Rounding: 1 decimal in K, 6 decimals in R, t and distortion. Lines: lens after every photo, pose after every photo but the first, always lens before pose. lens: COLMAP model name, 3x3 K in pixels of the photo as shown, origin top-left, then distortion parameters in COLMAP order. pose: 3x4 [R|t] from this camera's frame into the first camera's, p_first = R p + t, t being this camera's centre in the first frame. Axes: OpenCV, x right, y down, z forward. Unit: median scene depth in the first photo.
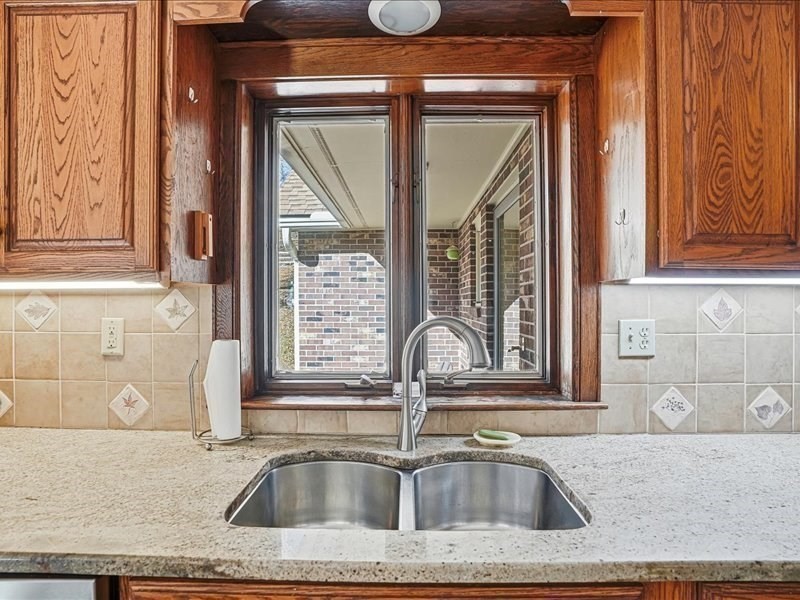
lens RADIAL K [[420.0, 0, 399.1], [0, 420.0, 303.1], [0, 0, 1]] dist [-0.075355, 0.034544]
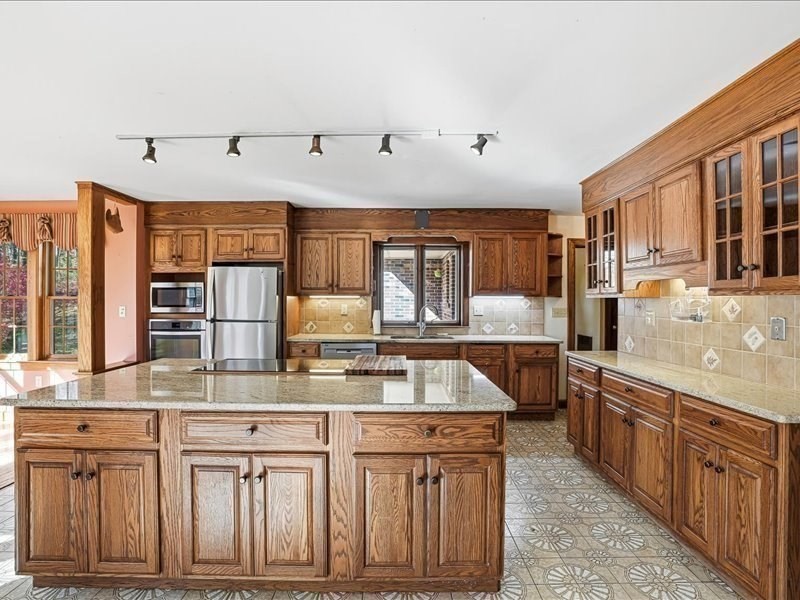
lens RADIAL K [[420.0, 0, 399.1], [0, 420.0, 303.1], [0, 0, 1]] dist [-0.075355, 0.034544]
pose [[0.999873, 0.005974, 0.014785, -0.243639], [-0.006102, 0.999944, 0.008678, -0.017484], [-0.014732, -0.008767, 0.999853, -2.964775]]
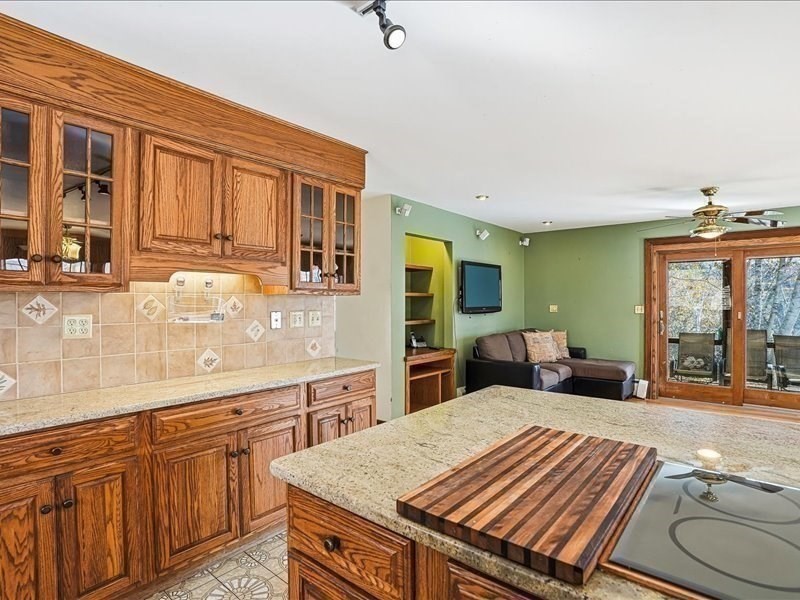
lens RADIAL K [[420.0, 0, 399.1], [0, 420.0, 303.1], [0, 0, 1]] dist [-0.075355, 0.034544]
pose [[-0.780960, -0.000526, 0.624580, -0.557149], [0.000166, 0.999999, 0.001049, -0.002513], [-0.624580, 0.000923, -0.780960, -0.148037]]
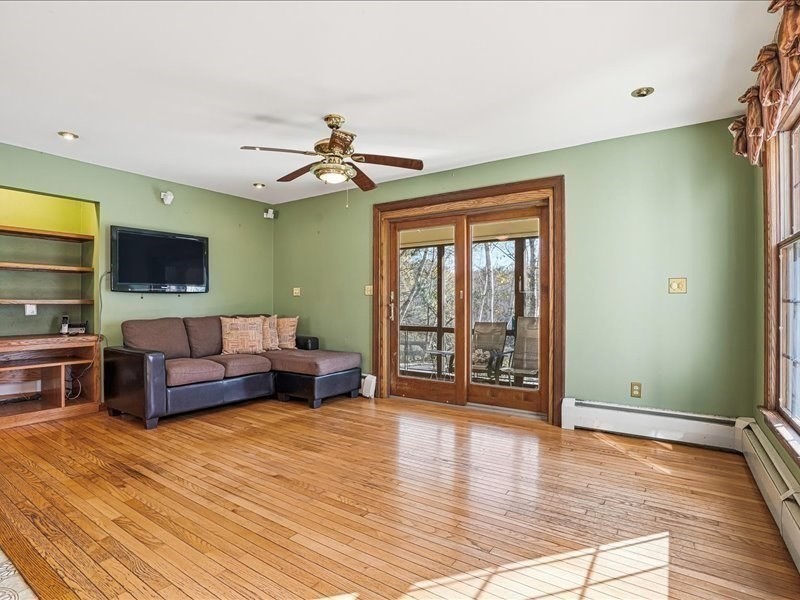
lens RADIAL K [[420.0, 0, 399.1], [0, 420.0, 303.1], [0, 0, 1]] dist [-0.075355, 0.034544]
pose [[-0.837217, 0.000872, 0.546870, -2.034201], [-0.001375, 0.999992, -0.003700, 0.194659], [-0.546869, -0.003849, -0.837210, -2.159108]]
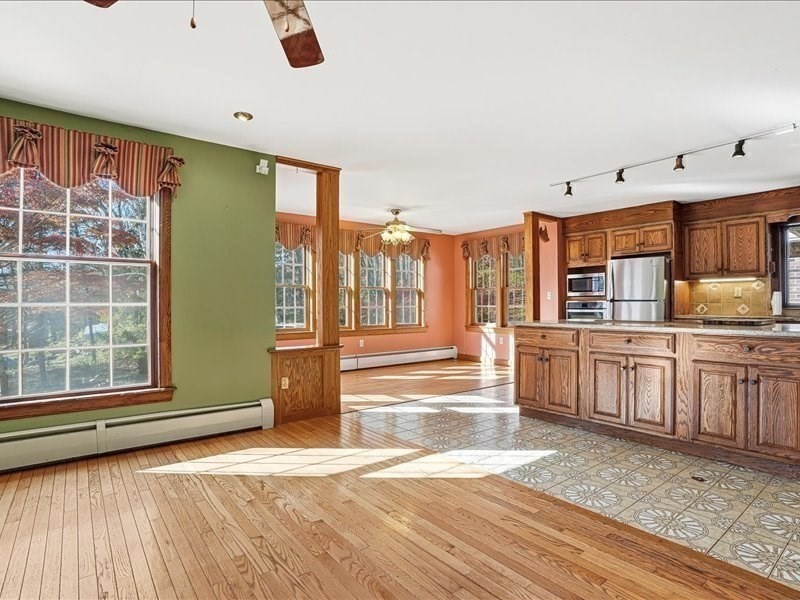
lens RADIAL K [[423.7, 0, 400.0], [0, 423.7, 300.0], [0, 0, 1]] dist [-0.082802, 0.035845]
pose [[0.627759, -0.005892, -0.778386, 0.330507], [0.002428, 0.999981, -0.005611, 0.173723], [0.778404, 0.001633, 0.627761, -4.135973]]
